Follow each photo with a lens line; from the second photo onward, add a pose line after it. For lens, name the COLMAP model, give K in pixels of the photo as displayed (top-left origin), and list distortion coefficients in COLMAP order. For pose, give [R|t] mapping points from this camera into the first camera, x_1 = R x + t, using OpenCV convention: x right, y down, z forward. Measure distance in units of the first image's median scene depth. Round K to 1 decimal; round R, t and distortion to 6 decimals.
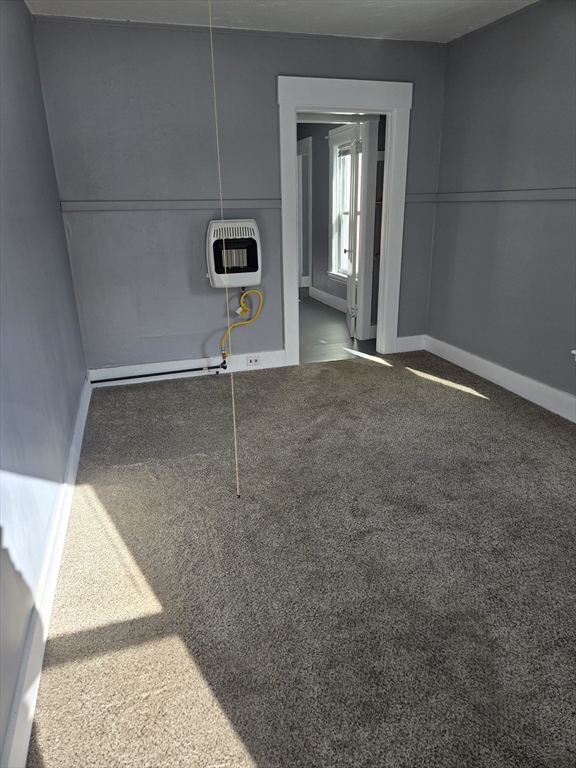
lens RADIAL K [[518.0, 0, 297.2], [0, 518.0, 384.0], [0, 0, 1]] dist [0.083452, -0.073089]
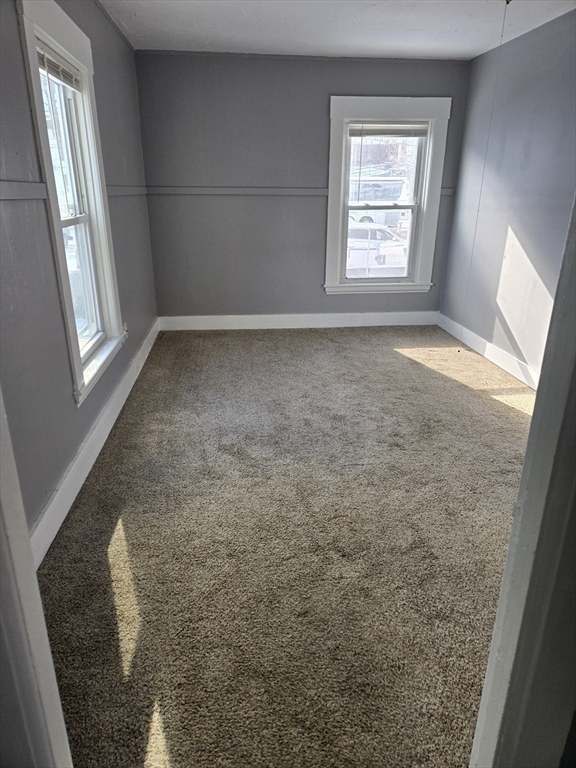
lens RADIAL K [[518.0, 0, 297.2], [0, 518.0, 384.0], [0, 0, 1]] dist [0.083452, -0.073089]
pose [[-0.981882, -0.063324, 0.178600, 0.063695], [0.065351, 0.771528, 0.632830, -0.500245], [-0.177869, 0.633036, -0.753411, 1.411504]]
